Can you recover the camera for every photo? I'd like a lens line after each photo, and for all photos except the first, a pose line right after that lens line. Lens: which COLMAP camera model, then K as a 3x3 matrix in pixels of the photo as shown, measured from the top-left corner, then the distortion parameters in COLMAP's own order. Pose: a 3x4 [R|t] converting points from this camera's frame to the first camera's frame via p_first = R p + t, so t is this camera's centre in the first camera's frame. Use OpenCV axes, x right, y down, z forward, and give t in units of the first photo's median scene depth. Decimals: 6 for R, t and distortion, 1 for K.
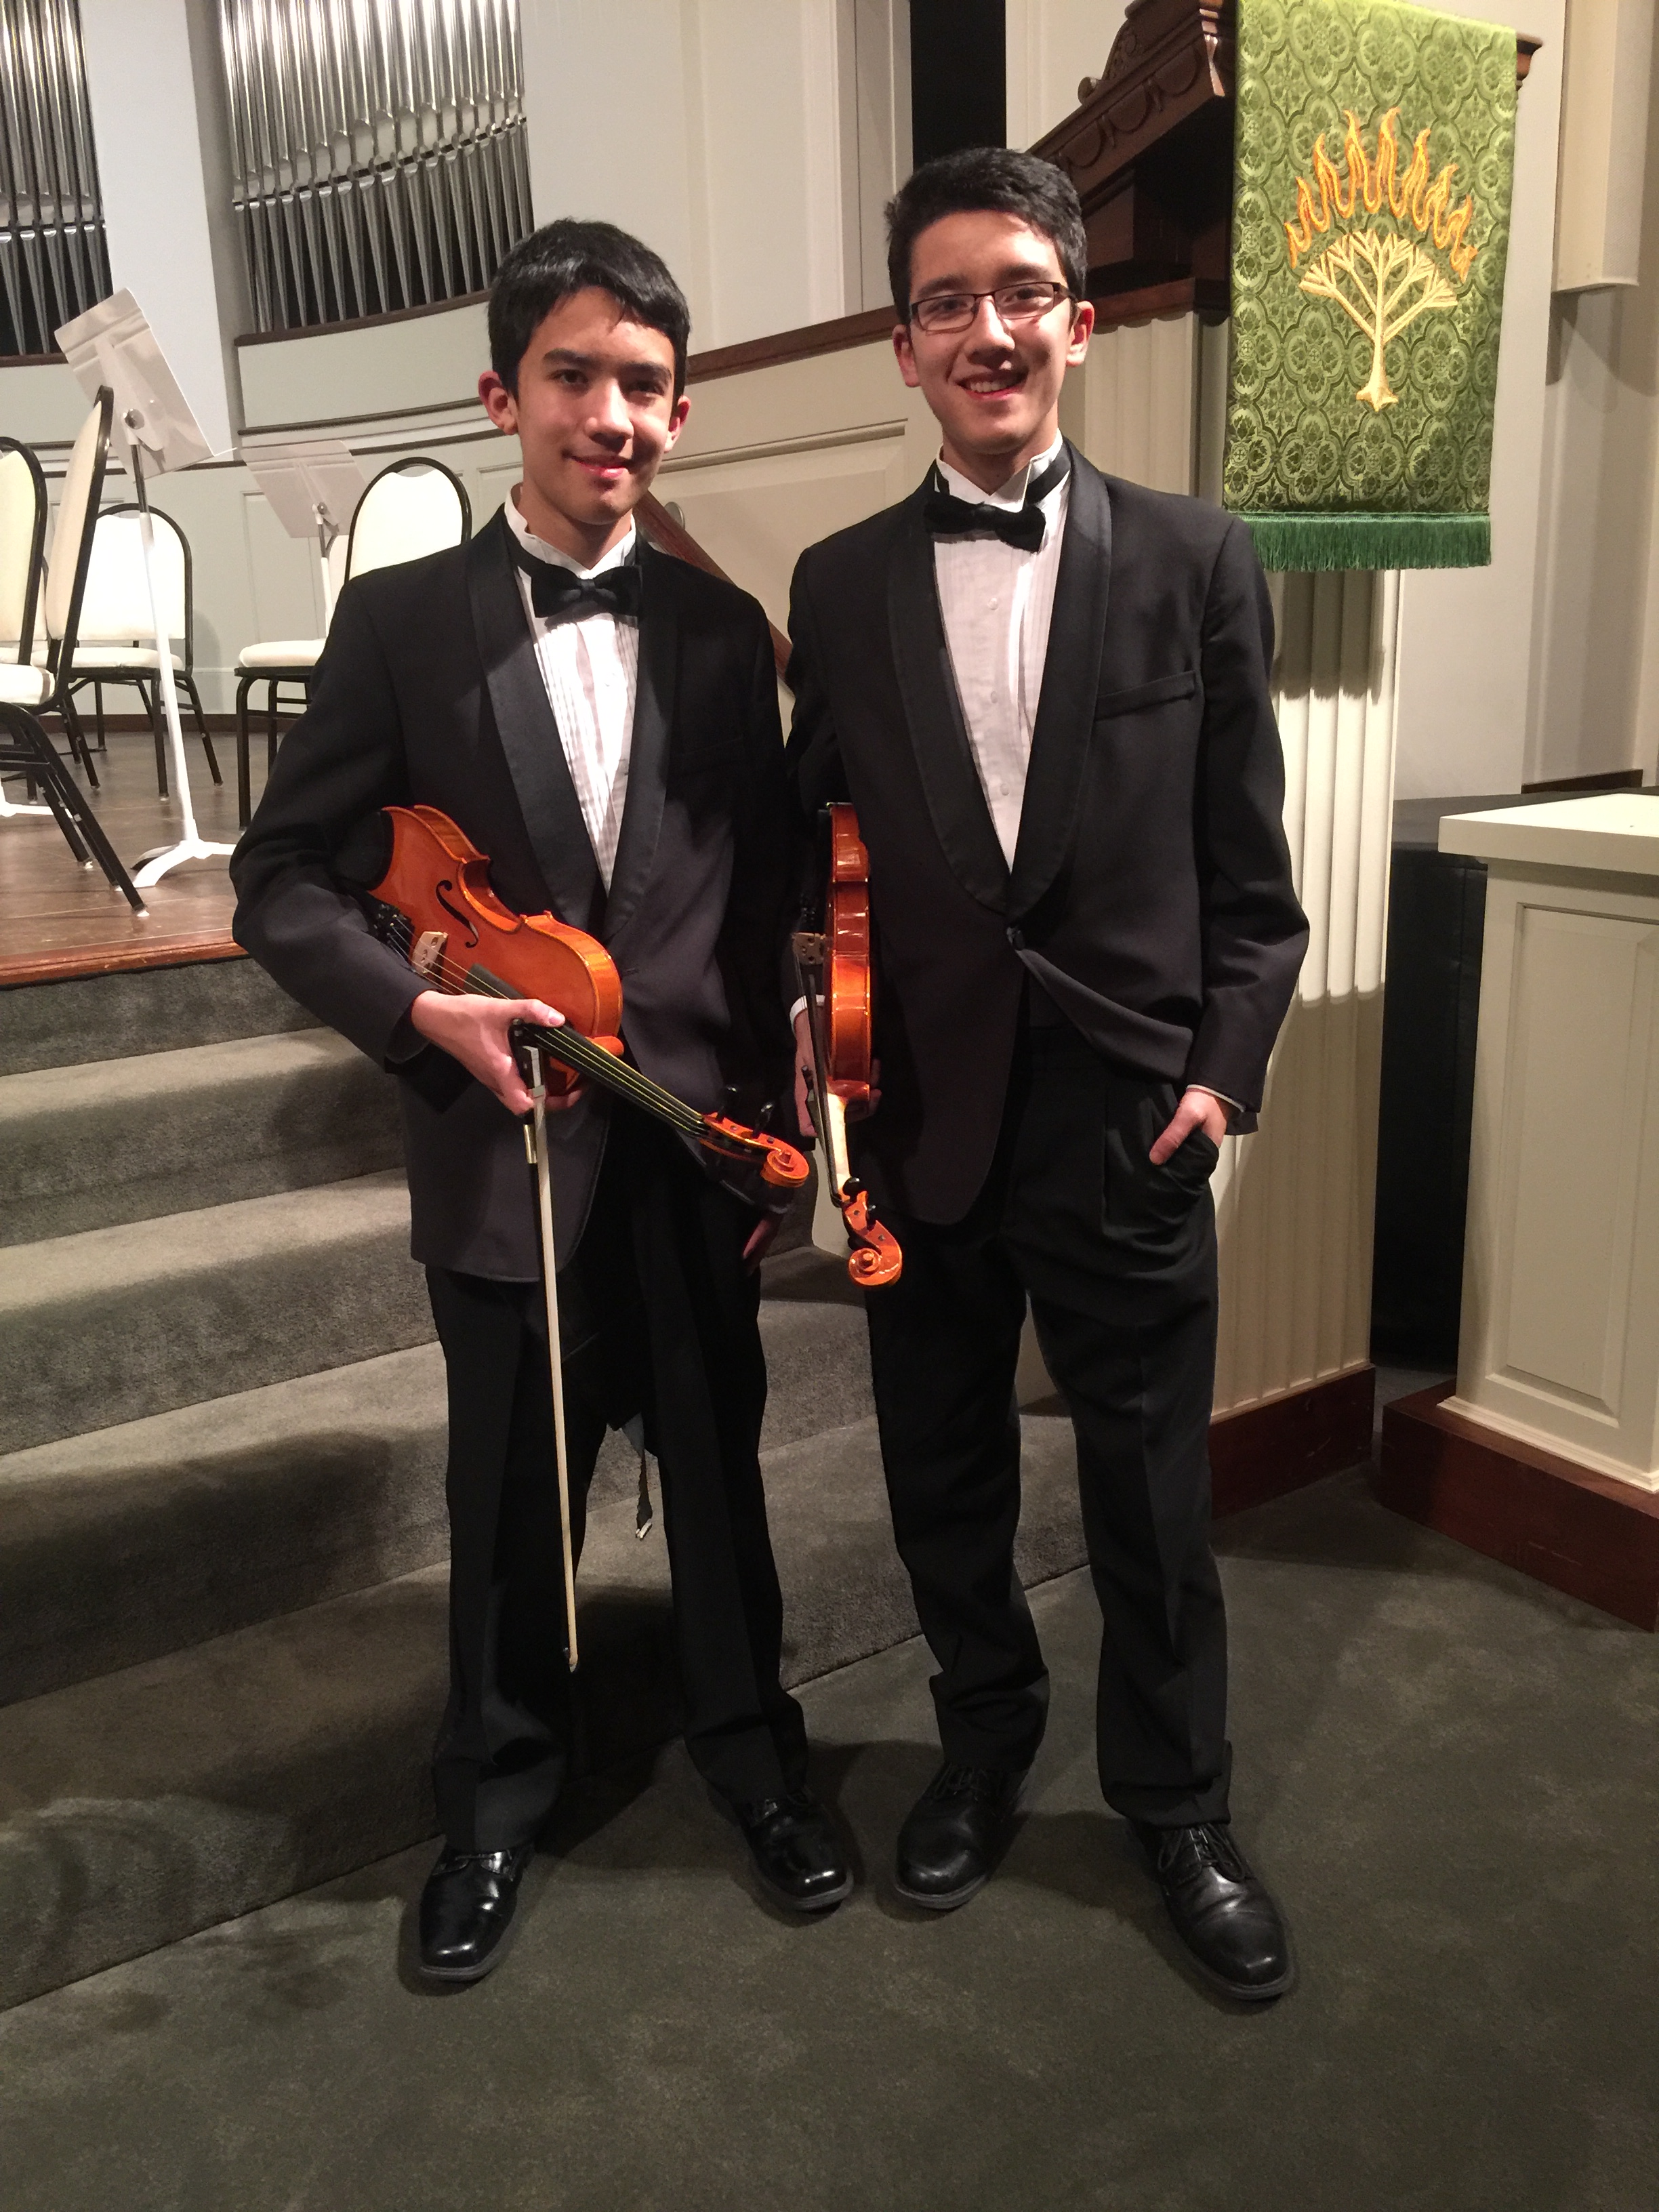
lens RADIAL K [[1893.5, 0, 815.9], [0, 1893.5, 1114.6], [0, 0, 1]] dist [0.068266, -0.109968]
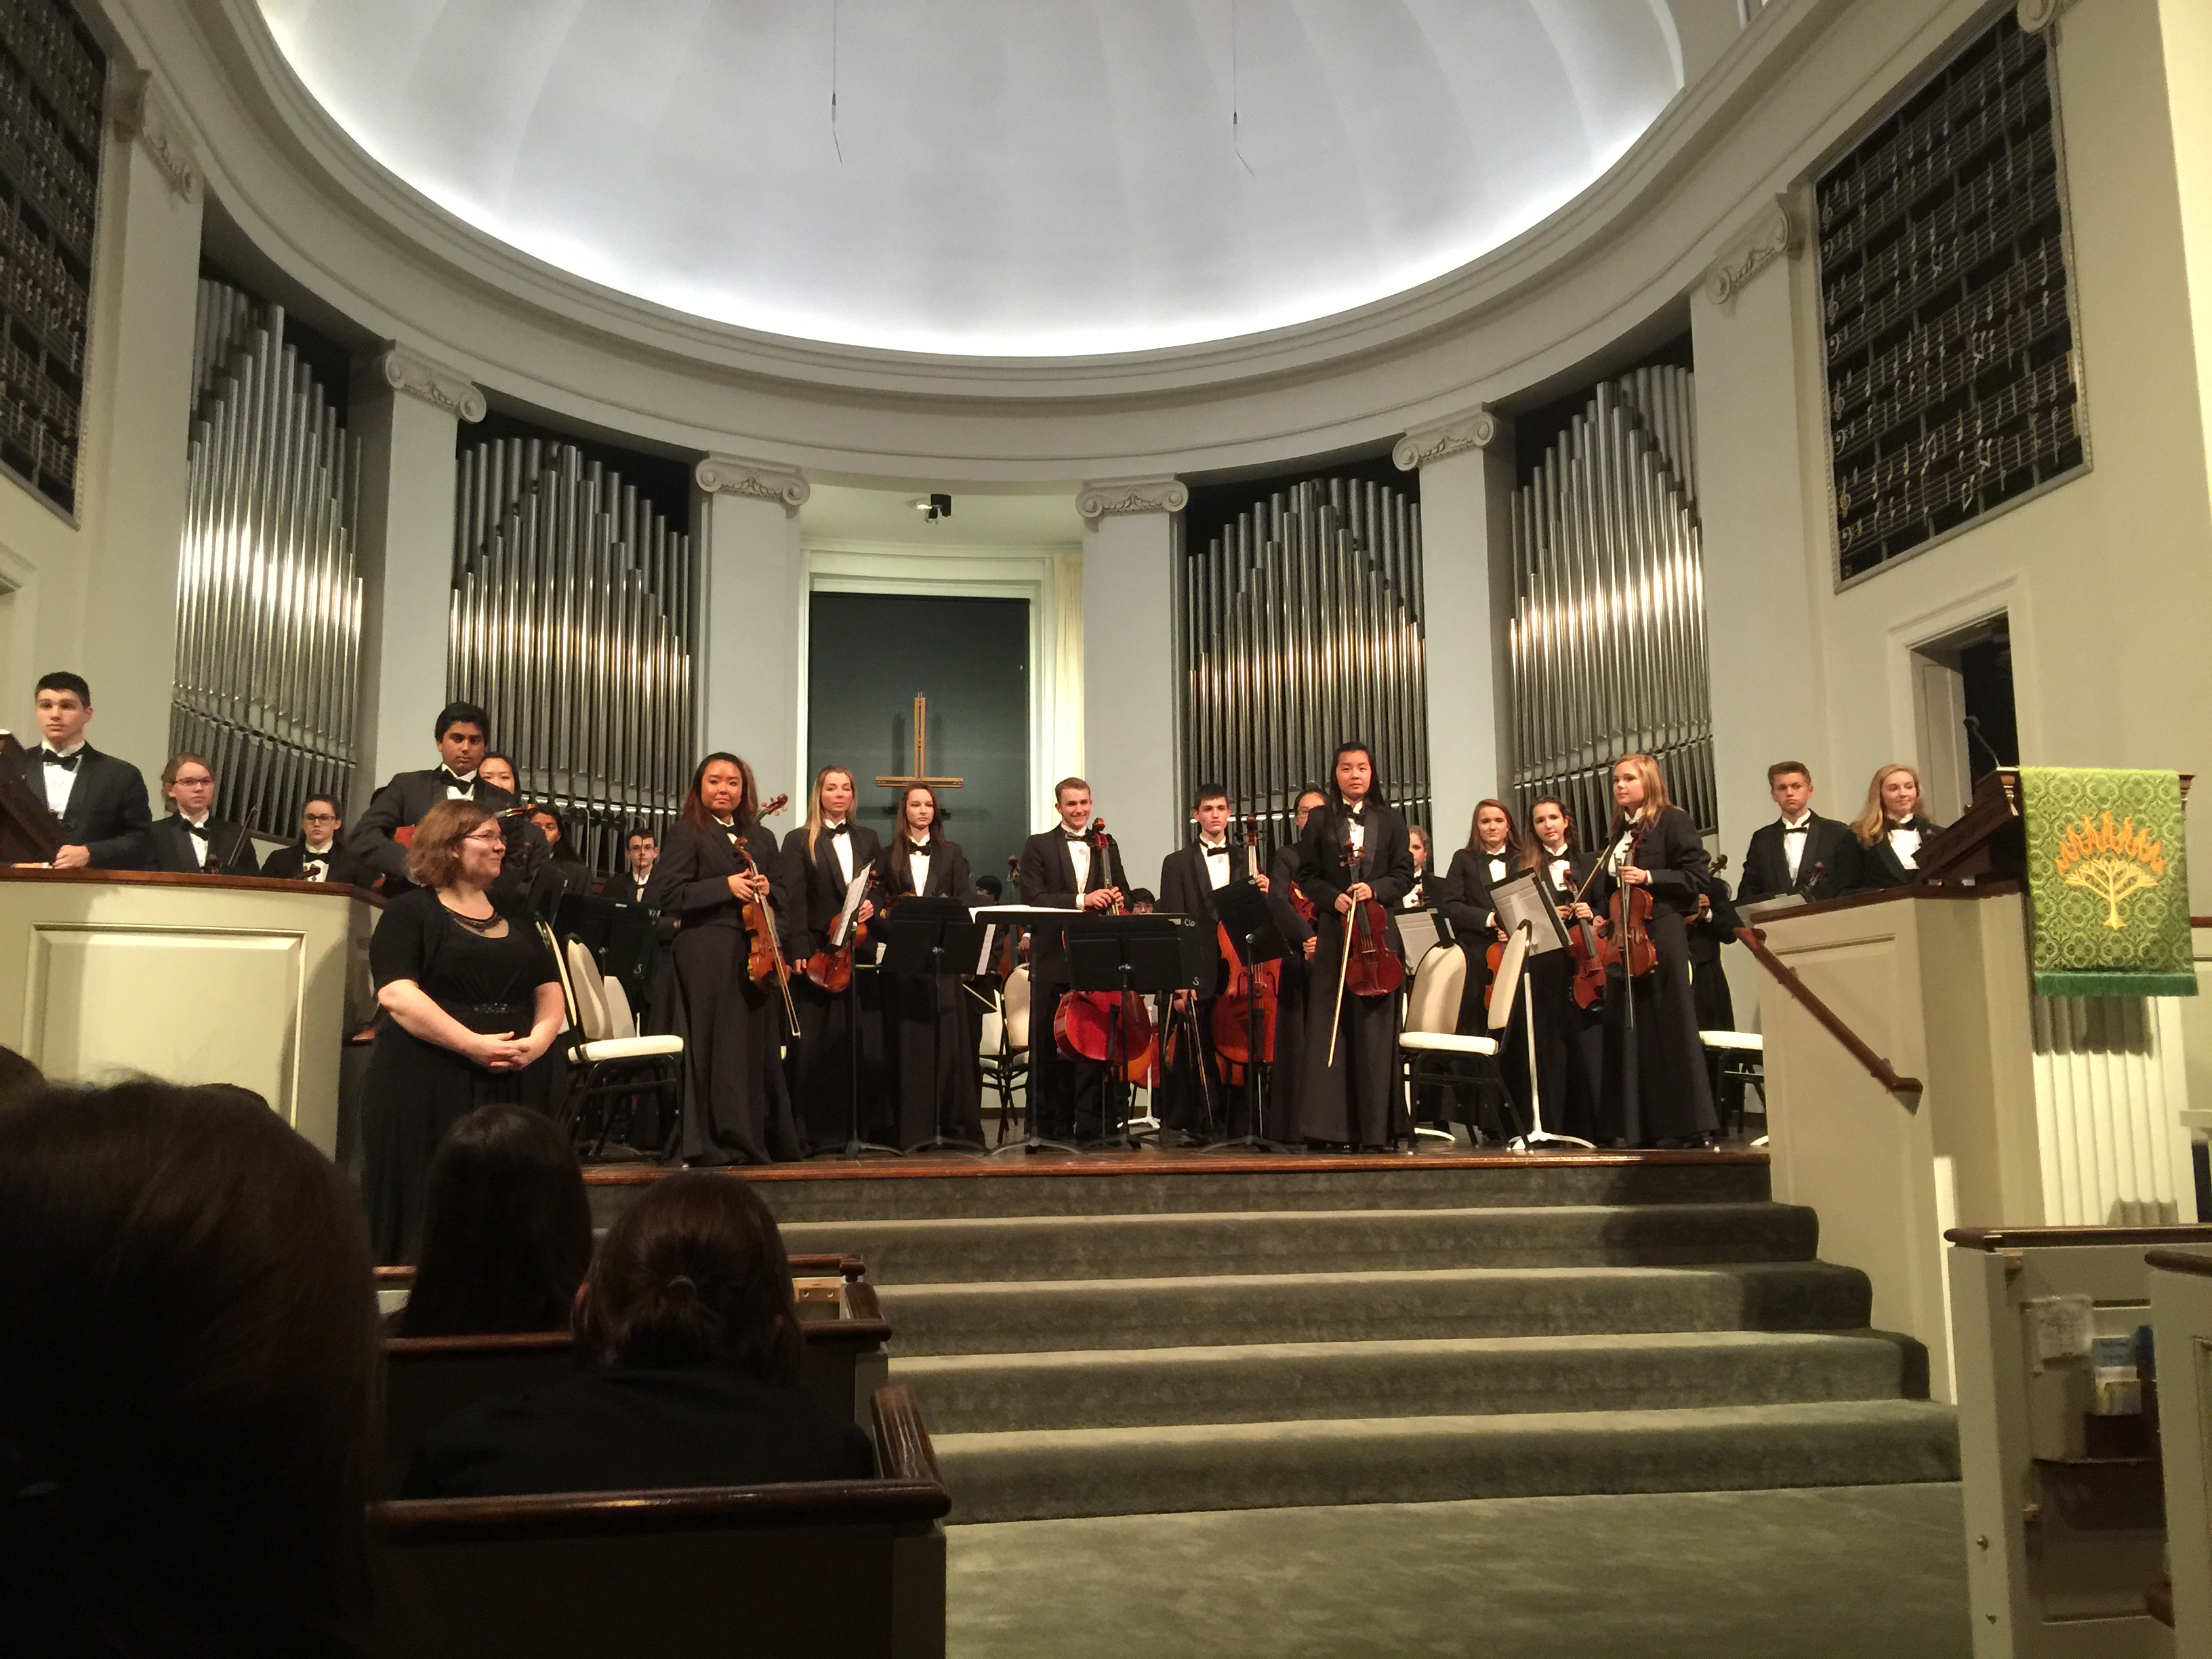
lens RADIAL K [[1893.5, 0, 1116.2], [0, 1893.5, 822.8], [0, 0, 1]] dist [0.068266, -0.109968]
pose [[0.907711, -0.035054, -0.418130, 0.169681], [-0.124285, 0.929325, -0.347718, 0.461660], [0.400768, 0.367595, 0.839202, -1.459340]]
